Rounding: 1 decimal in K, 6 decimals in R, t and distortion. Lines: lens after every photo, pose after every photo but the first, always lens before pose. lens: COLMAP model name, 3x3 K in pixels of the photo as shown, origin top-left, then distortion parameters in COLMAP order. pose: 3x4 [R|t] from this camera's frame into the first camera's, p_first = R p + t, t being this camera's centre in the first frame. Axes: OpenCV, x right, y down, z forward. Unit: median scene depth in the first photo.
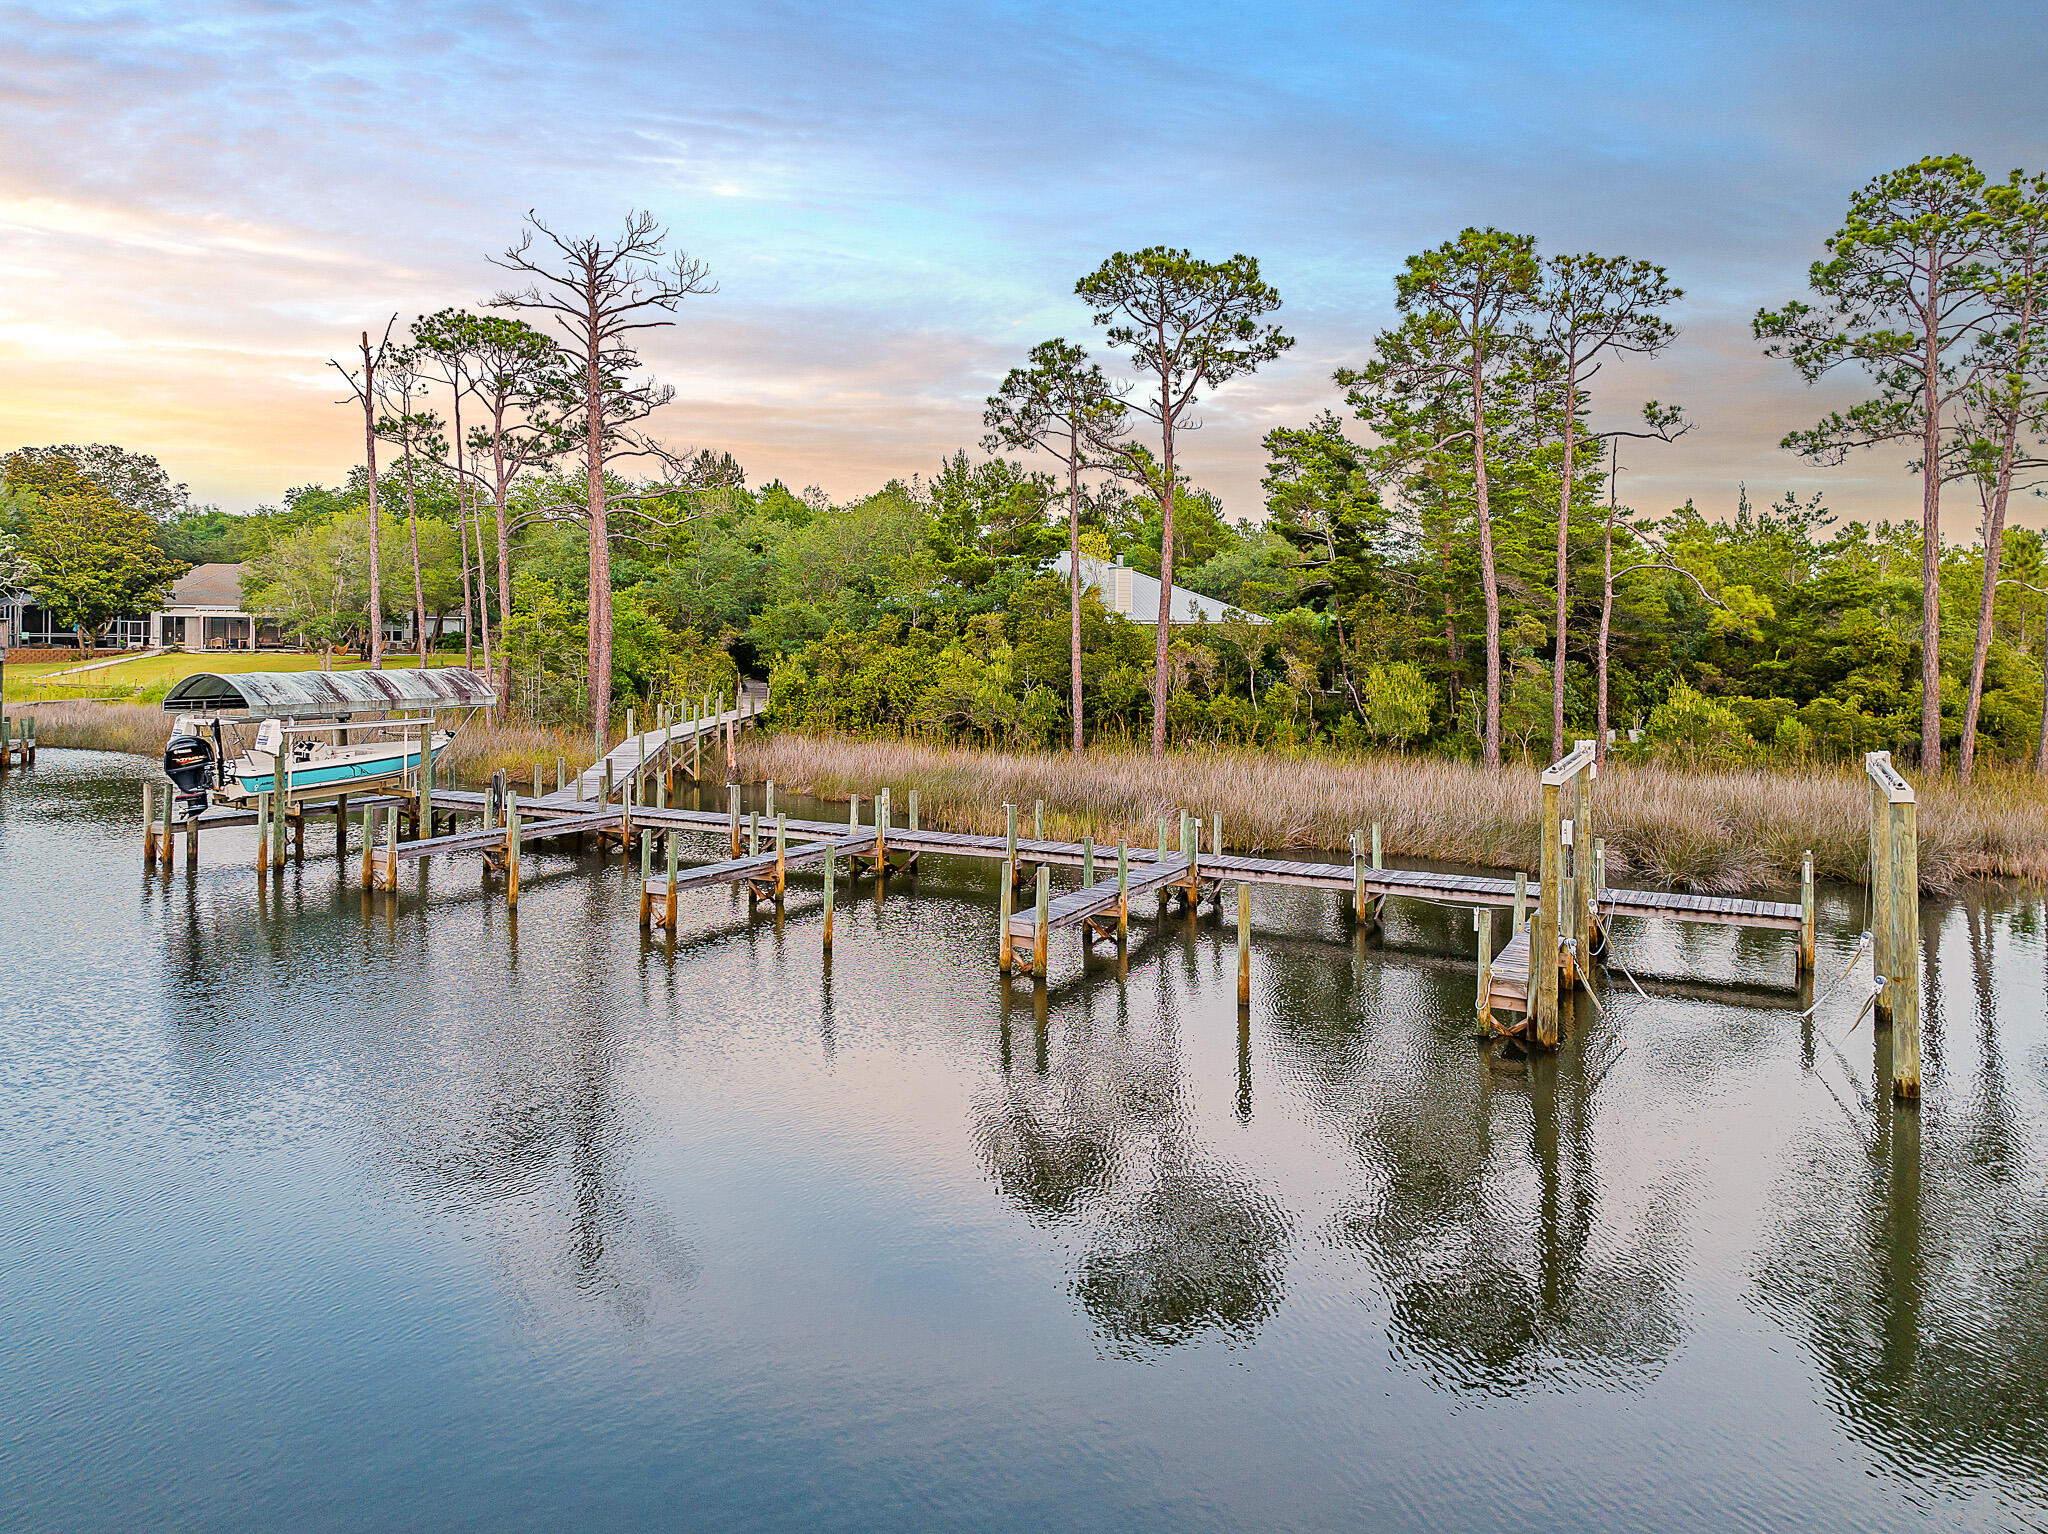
lens RADIAL K [[1534.5, 0, 1025.0], [0, 1534.5, 729.8], [0, 0, 1]] dist [0.061404, -0.140782]
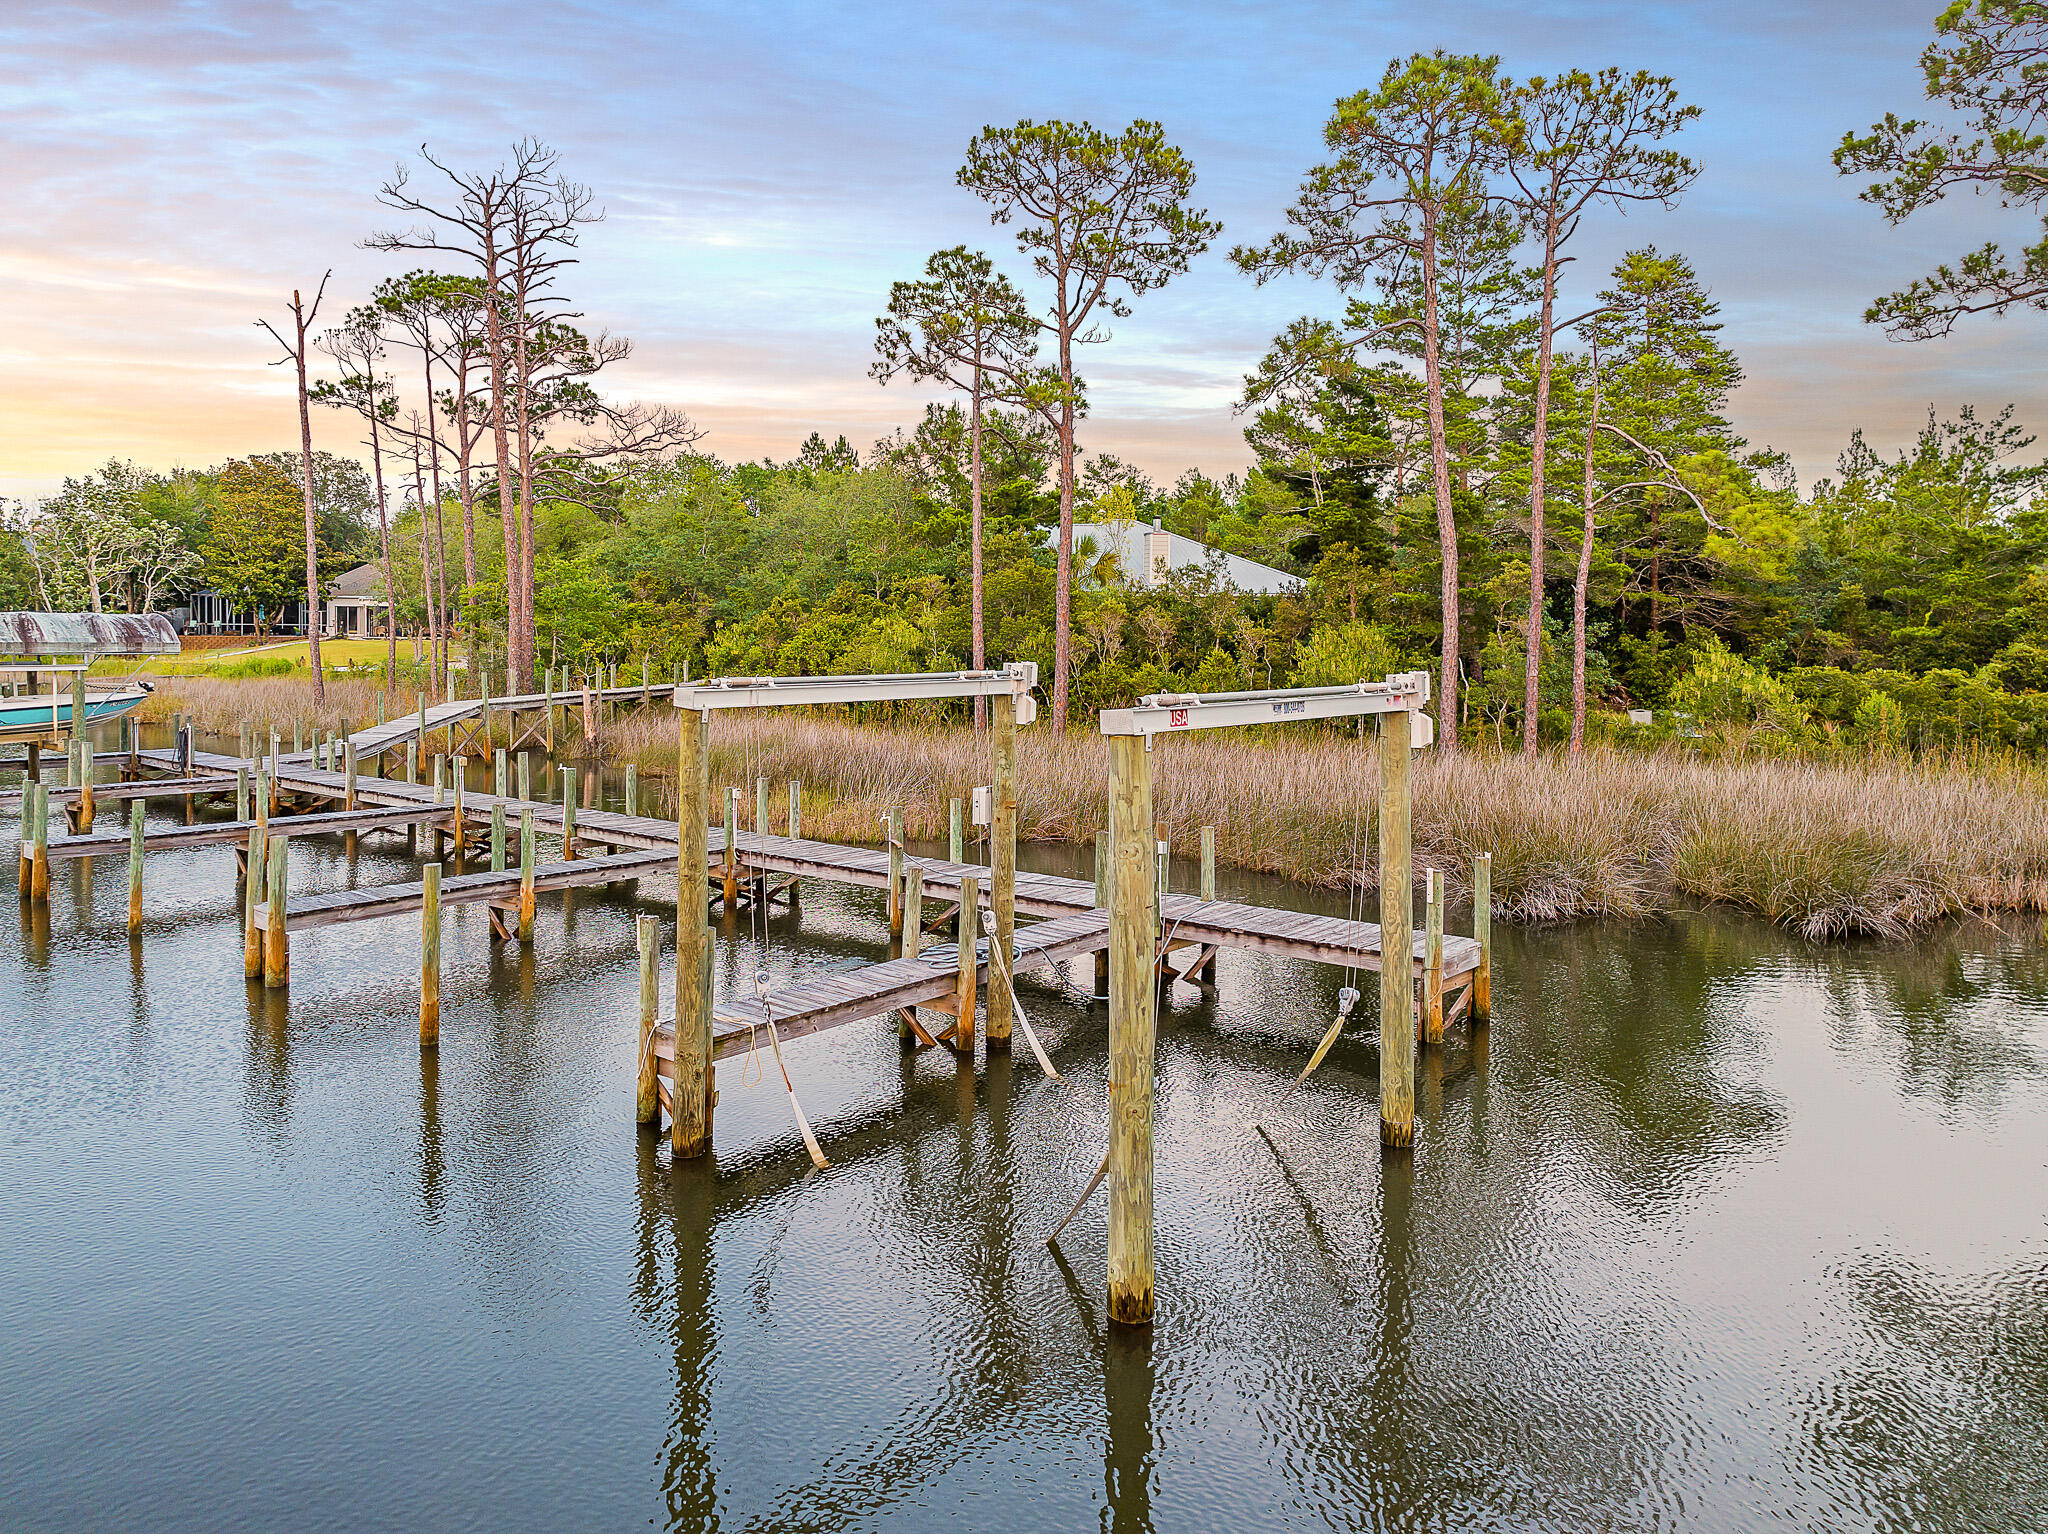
lens RADIAL K [[1467.6, 0, 1024.0], [0, 1467.6, 767.0], [0, 0, 1]] dist [0.001970, 0.003658]
pose [[0.969949, 0.019837, -0.242498, 0.261504], [-0.015934, 0.999710, 0.018049, 0.020335], [0.242786, -0.013643, 0.969984, 0.214543]]
